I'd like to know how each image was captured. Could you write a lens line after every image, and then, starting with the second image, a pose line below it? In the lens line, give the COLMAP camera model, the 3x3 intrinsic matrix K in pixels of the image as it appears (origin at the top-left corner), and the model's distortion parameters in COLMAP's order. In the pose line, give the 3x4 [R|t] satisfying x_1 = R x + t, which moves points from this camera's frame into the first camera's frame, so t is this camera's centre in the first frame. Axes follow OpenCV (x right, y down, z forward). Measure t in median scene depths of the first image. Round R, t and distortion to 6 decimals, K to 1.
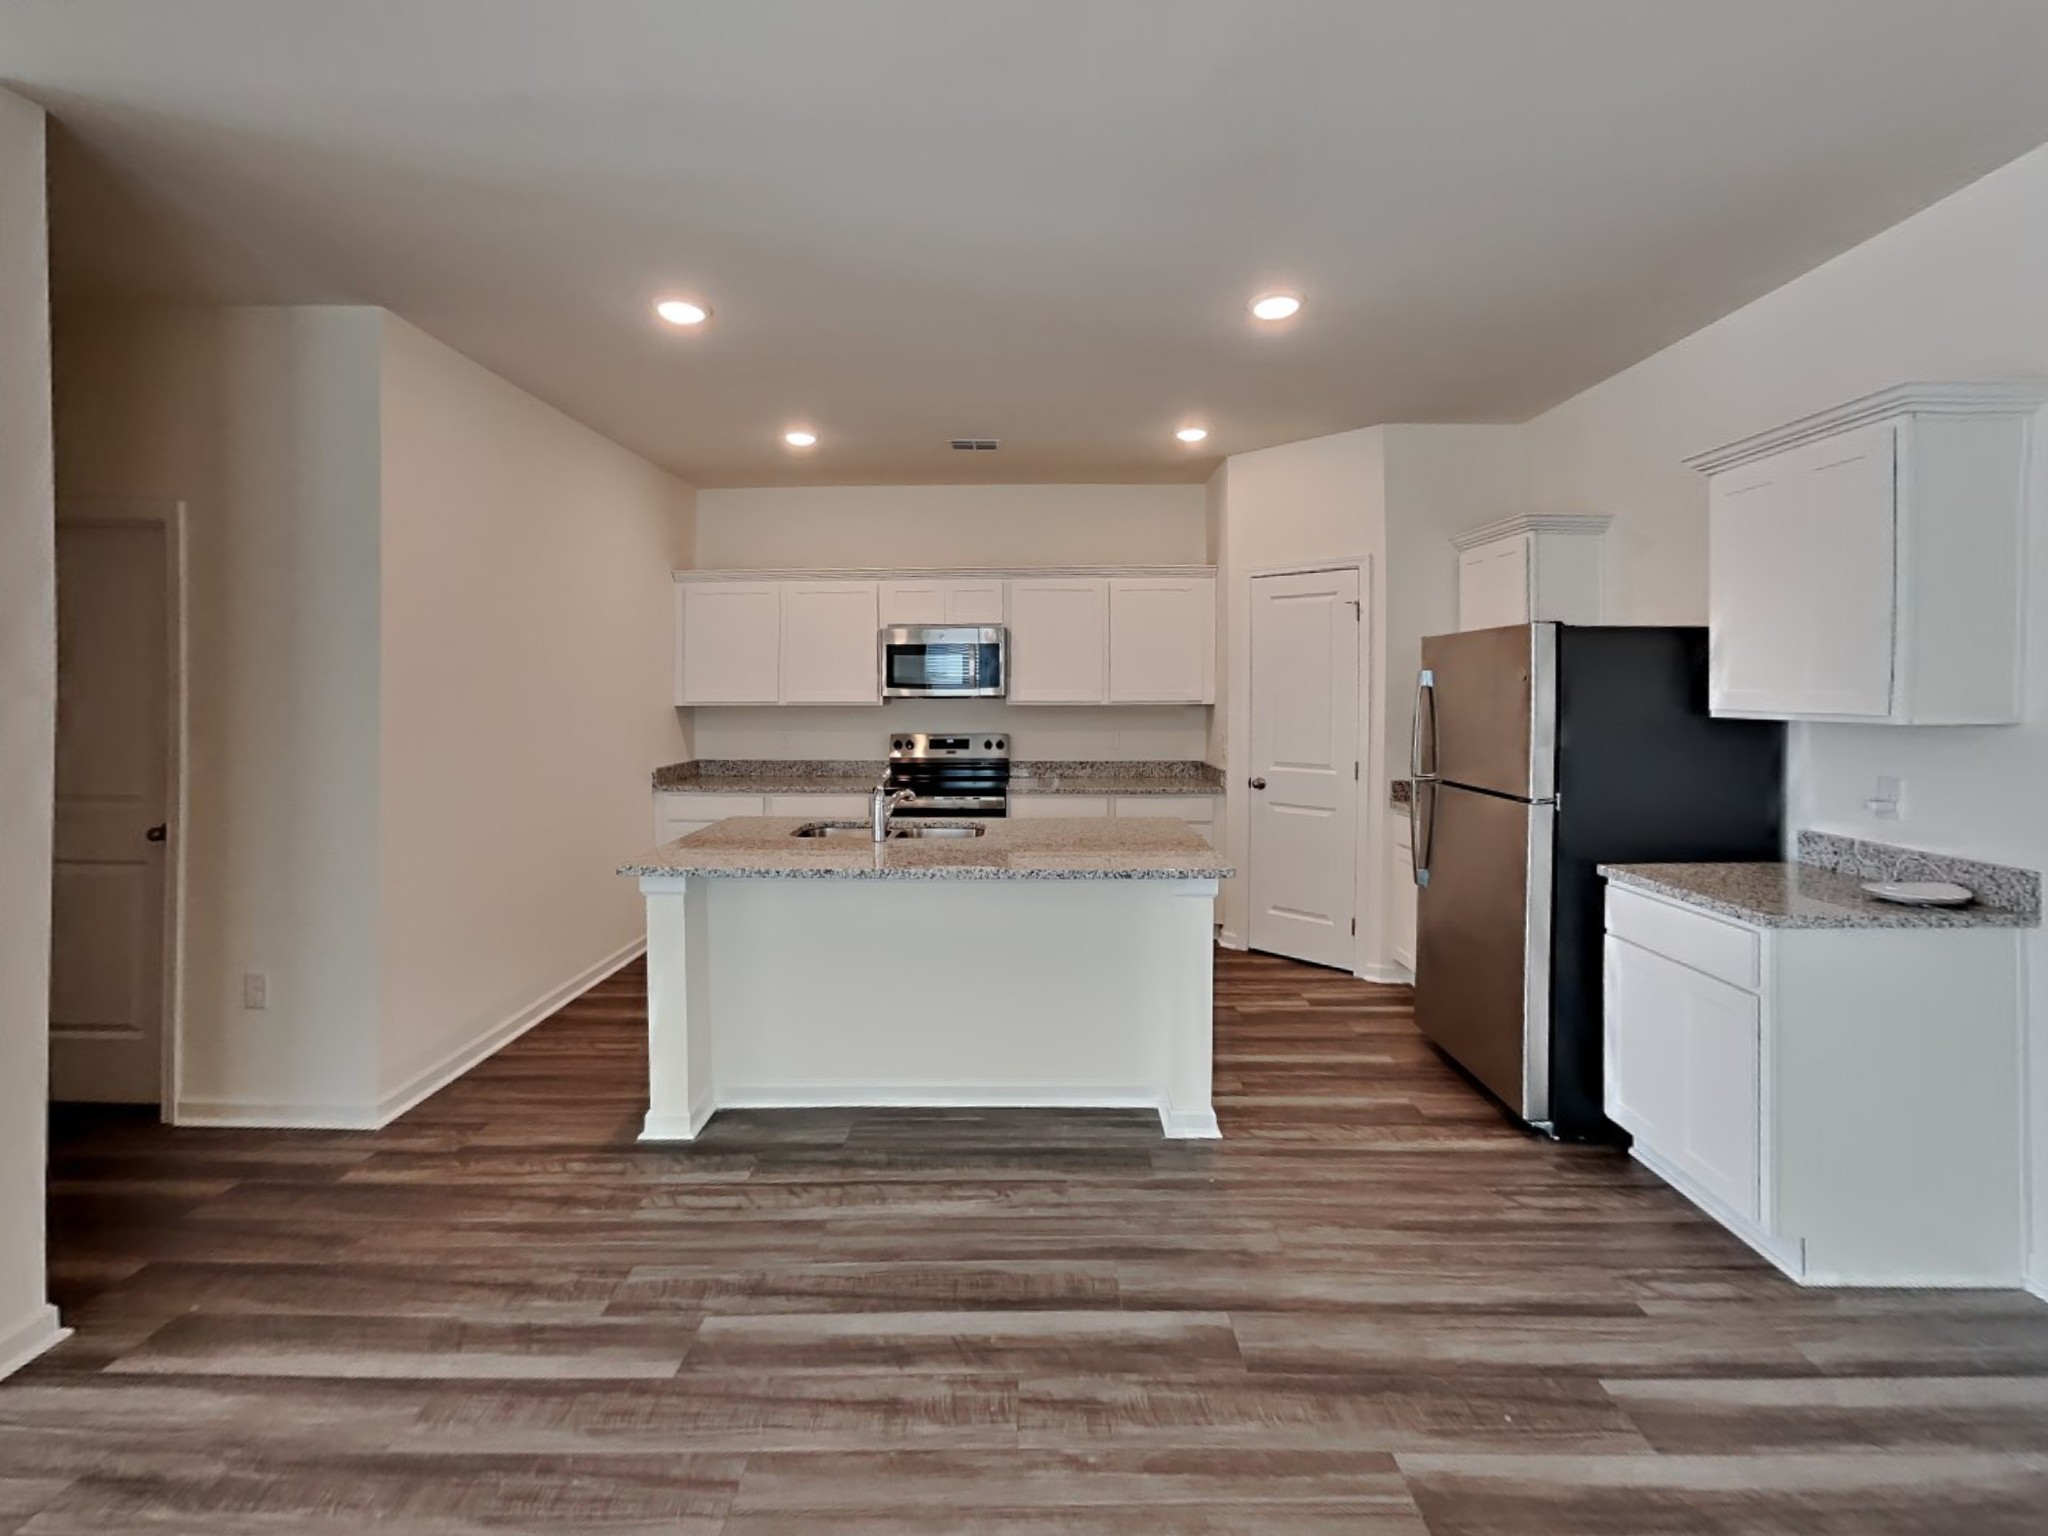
lens RADIAL K [[851.0, 0, 1022.9], [0, 851.0, 693.6], [0, 0, 1]] dist [0.000690, -0.000061]
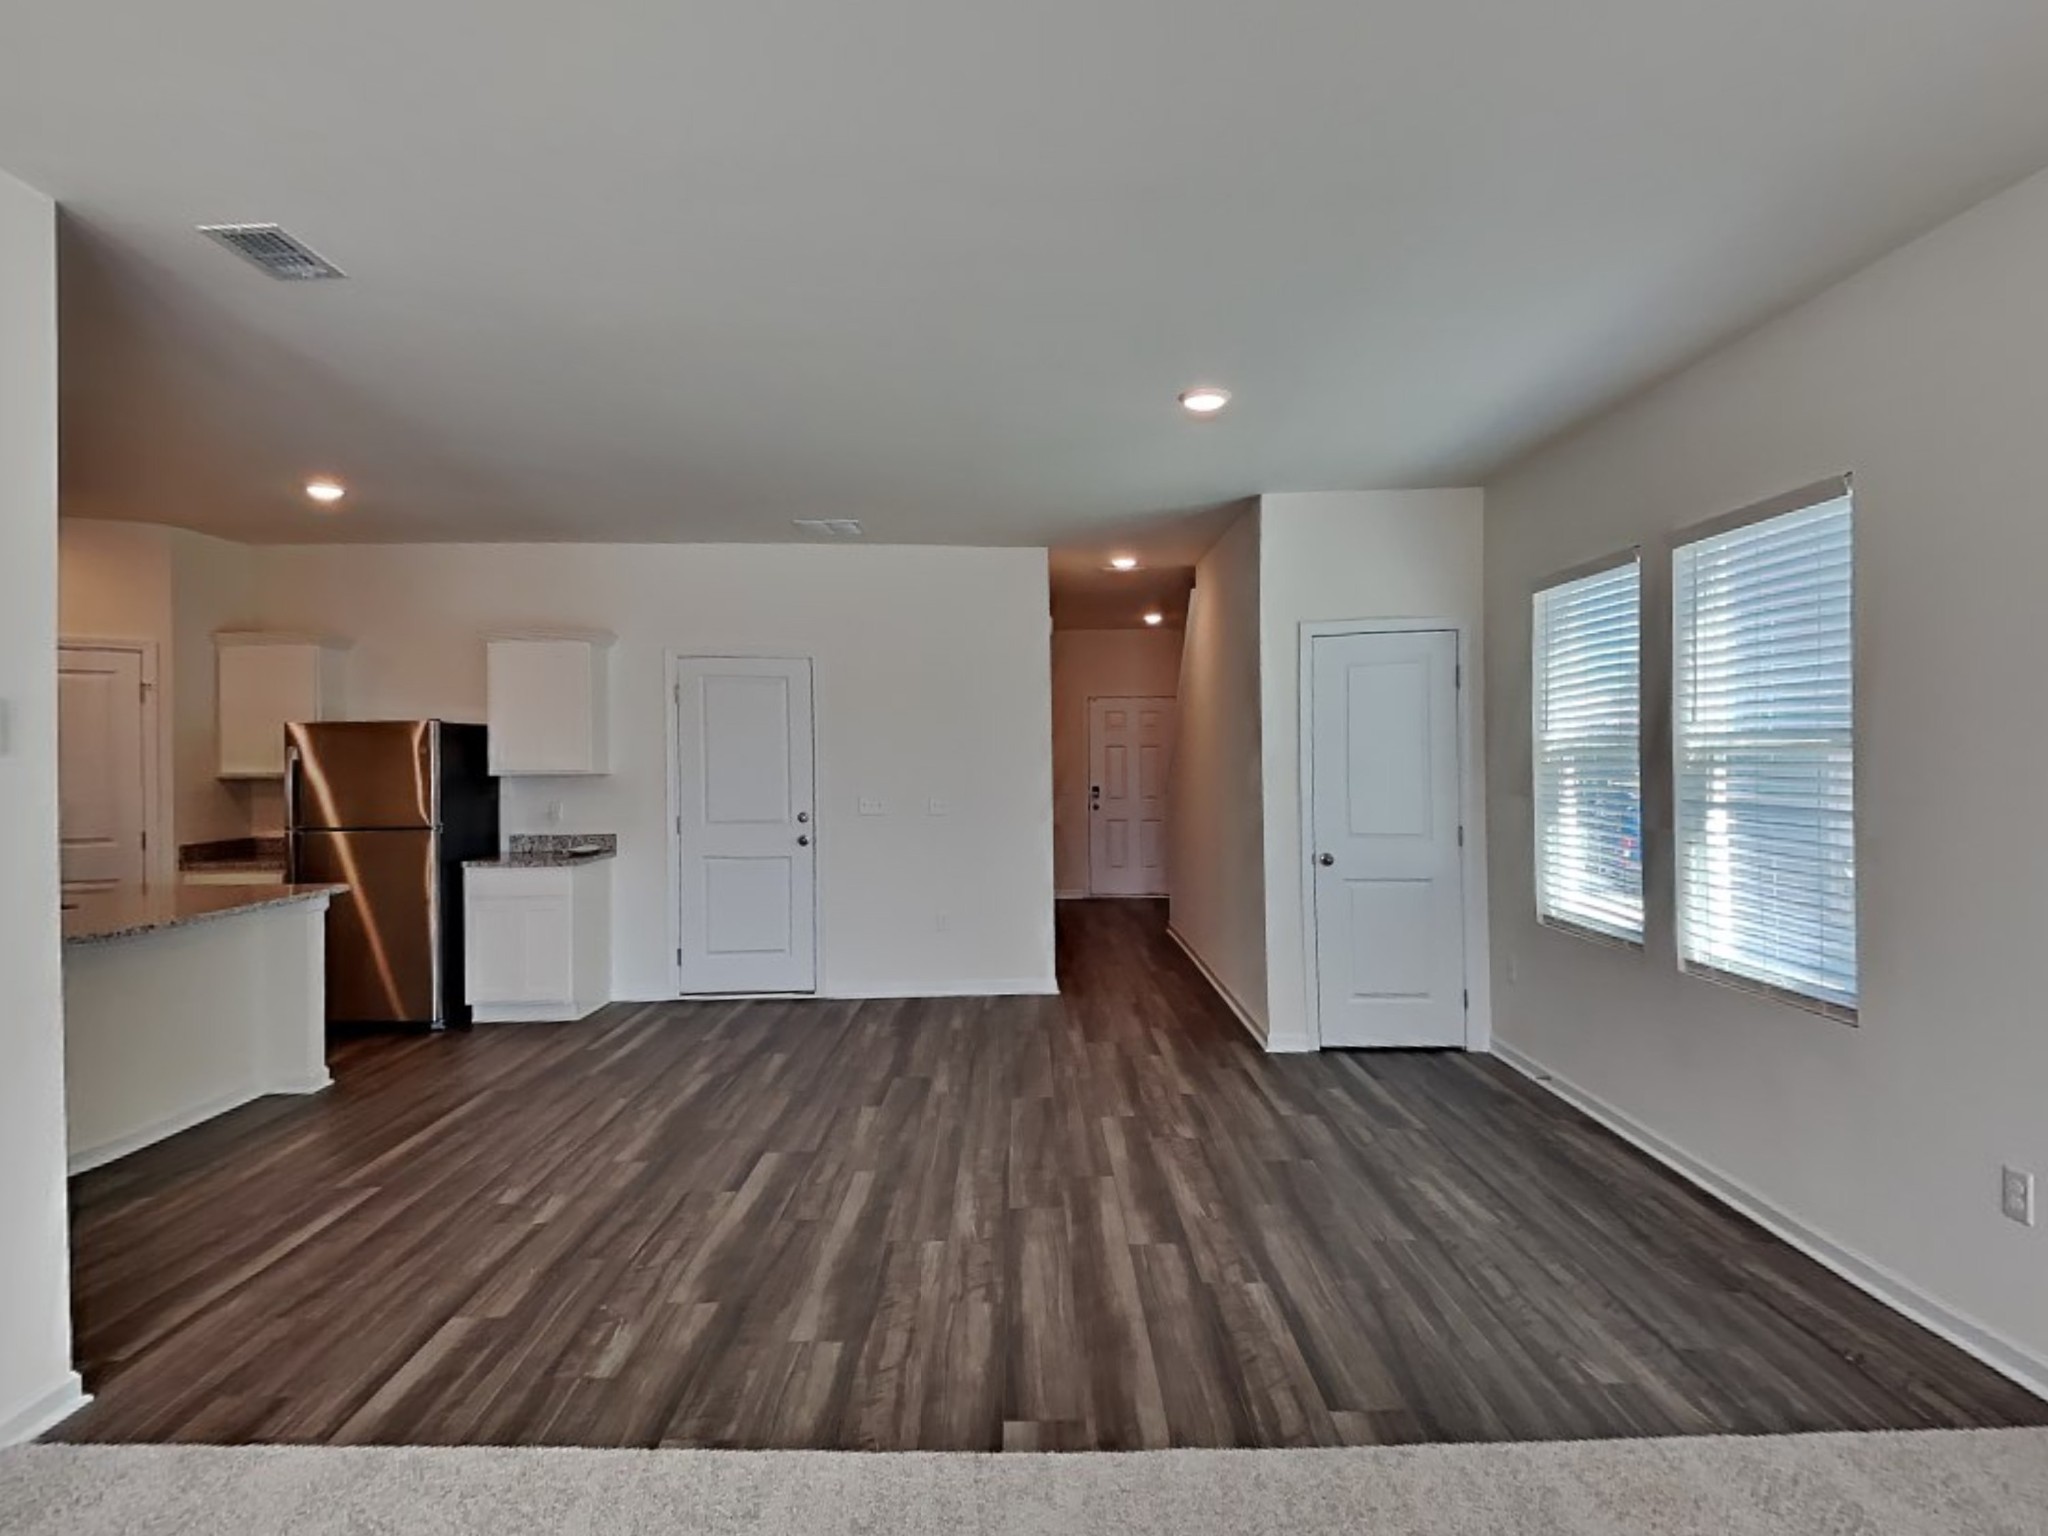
lens RADIAL K [[998.5, 0, 1024.0], [0, 998.5, 768.0], [0, 0, 1]] dist [-0.000325, -0.000168]
pose [[-0.017456, -0.014830, 0.999738, -1.630054], [0.004563, 0.999878, 0.014912, -0.025437], [-0.999837, 0.004822, -0.017386, -0.150042]]
